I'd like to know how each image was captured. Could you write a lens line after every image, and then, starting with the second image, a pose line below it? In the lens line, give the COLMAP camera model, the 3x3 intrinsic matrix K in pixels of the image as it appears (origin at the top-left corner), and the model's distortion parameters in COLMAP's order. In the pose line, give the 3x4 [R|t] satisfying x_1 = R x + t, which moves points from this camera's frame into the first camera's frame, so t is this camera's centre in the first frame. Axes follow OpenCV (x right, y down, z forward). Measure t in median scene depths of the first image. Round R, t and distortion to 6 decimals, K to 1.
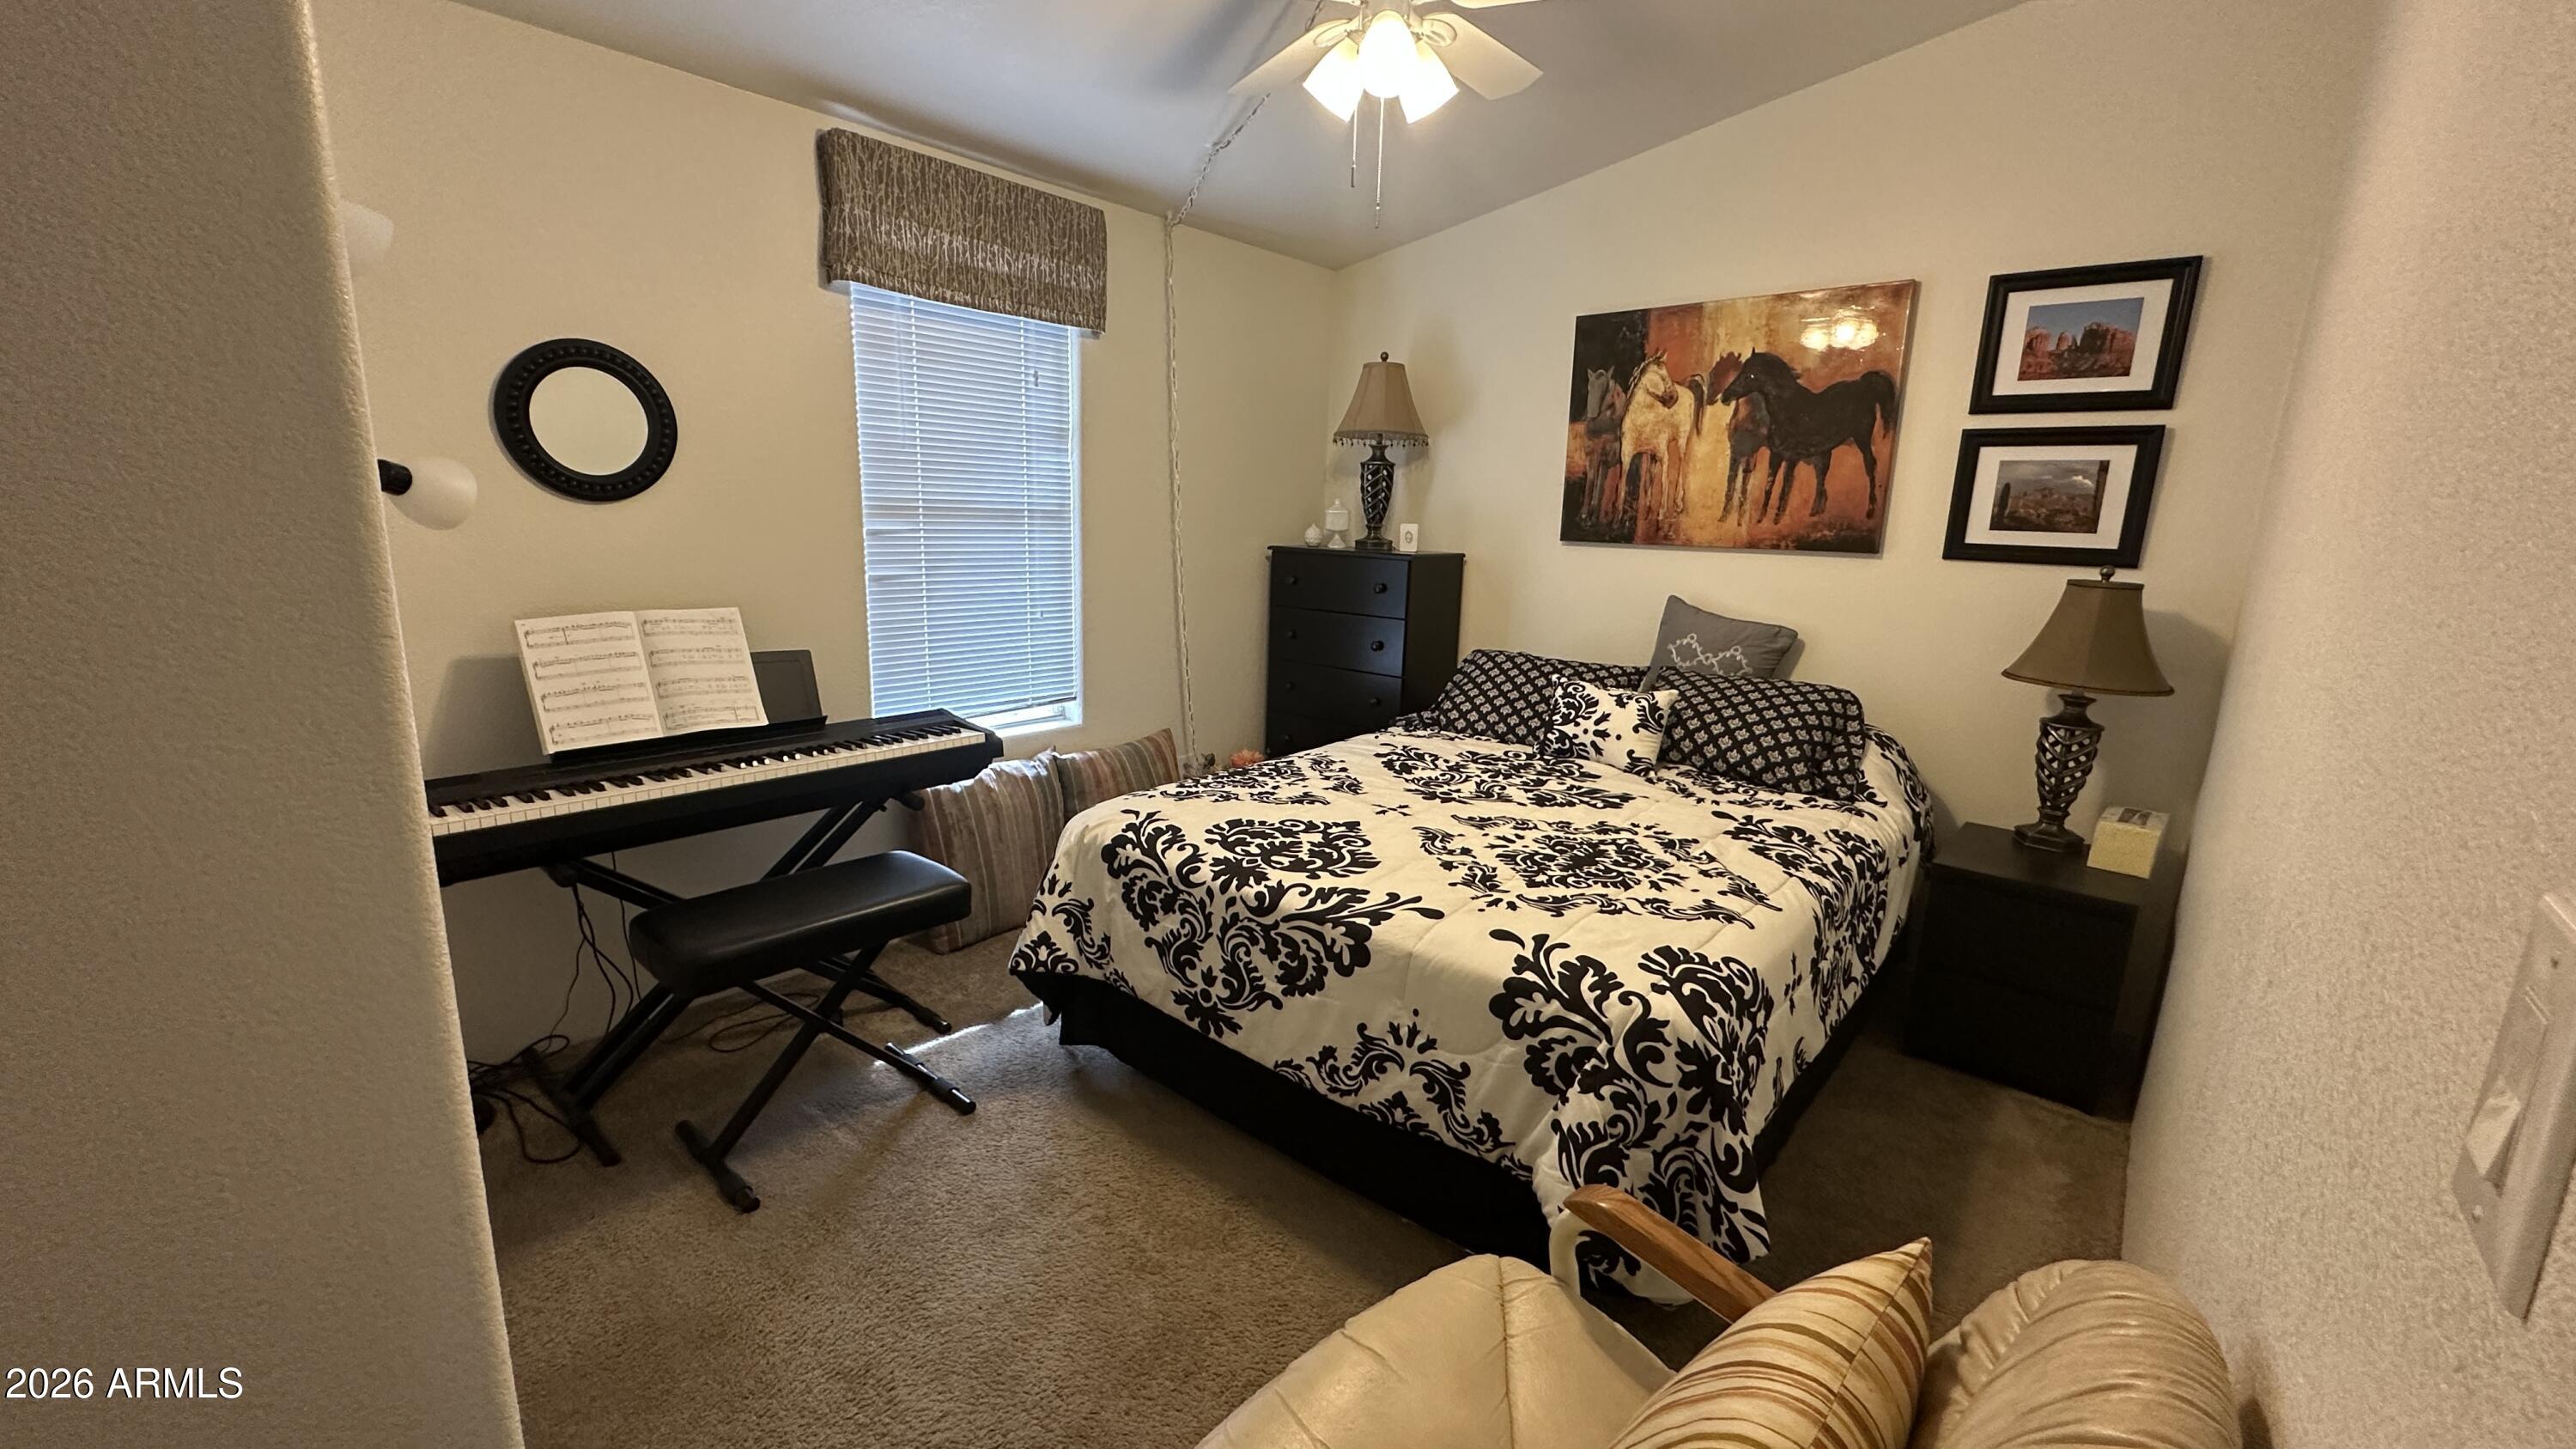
lens RADIAL K [[1034.8, 0, 1290.0], [0, 1034.8, 722.8], [0, 0, 1]] dist [-0.005426, 0.001552]
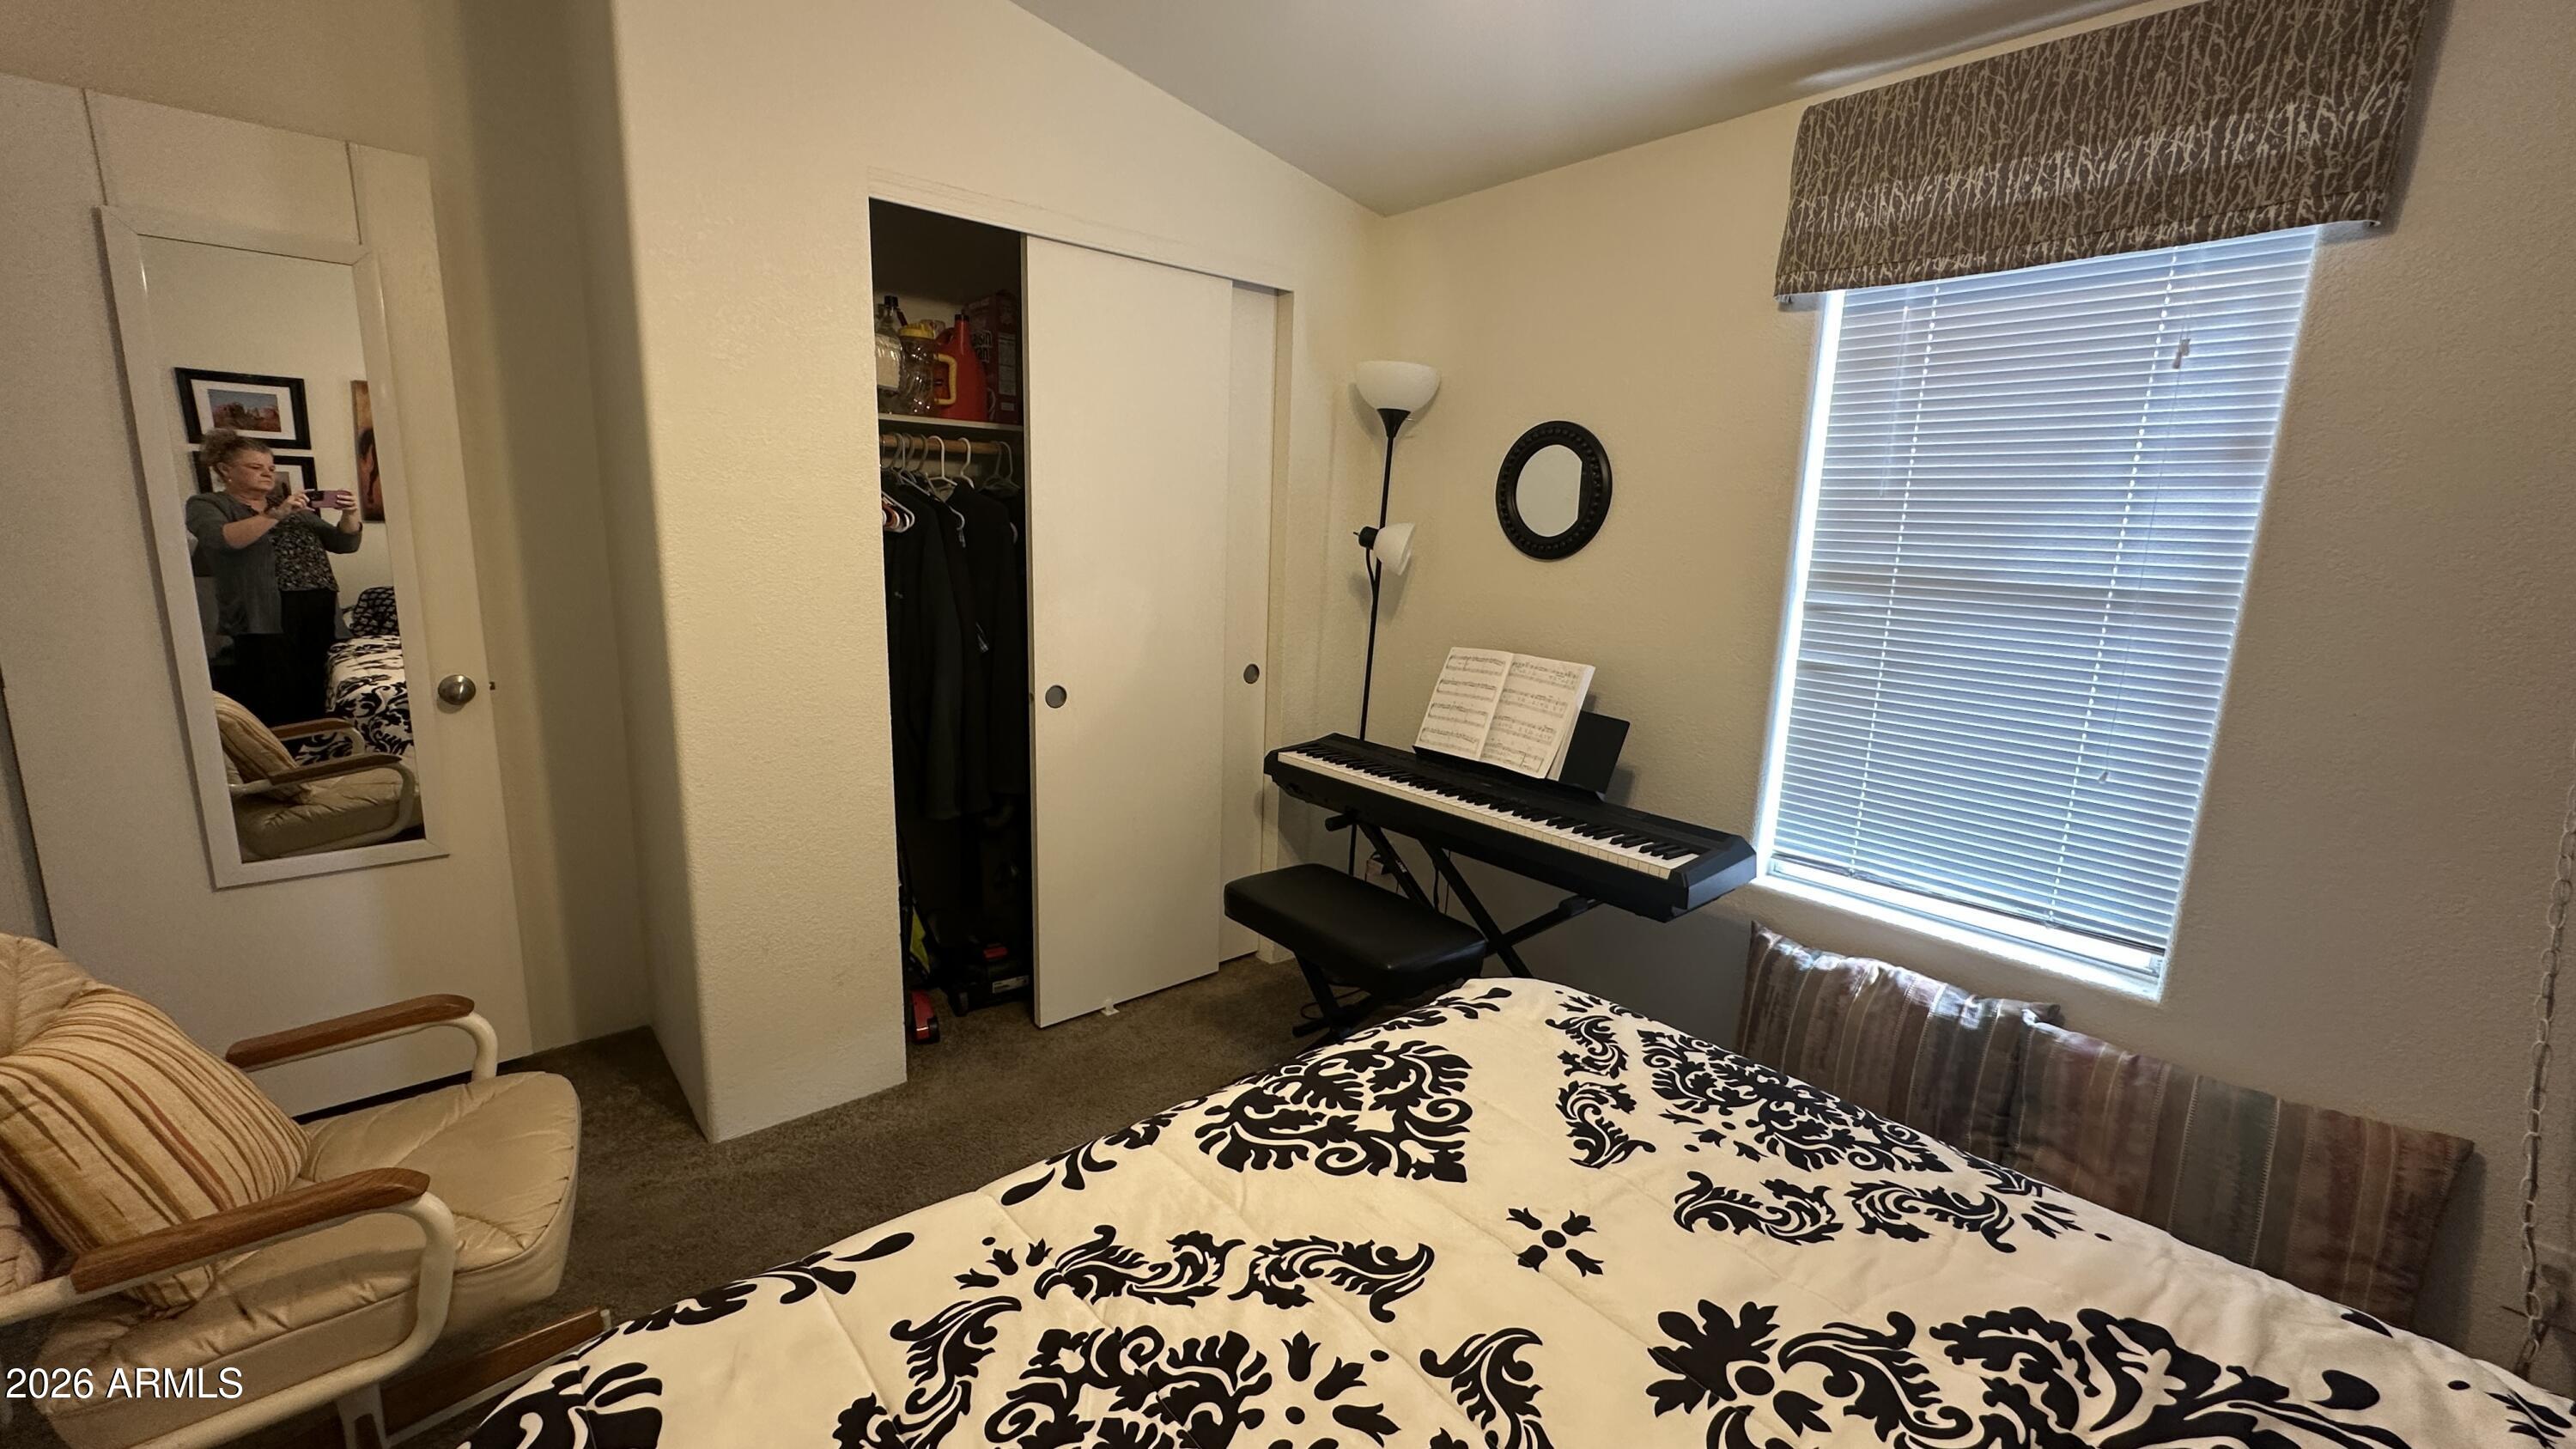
lens RADIAL K [[1034.8, 0, 1285.4], [0, 1034.8, 726.5], [0, 0, 1]] dist [-0.005426, 0.001552]
pose [[-0.160088, 0.156513, -0.974616, 0.522655], [-0.237418, 0.952260, 0.191921, -0.186604], [0.958126, 0.262115, -0.115286, 0.891743]]
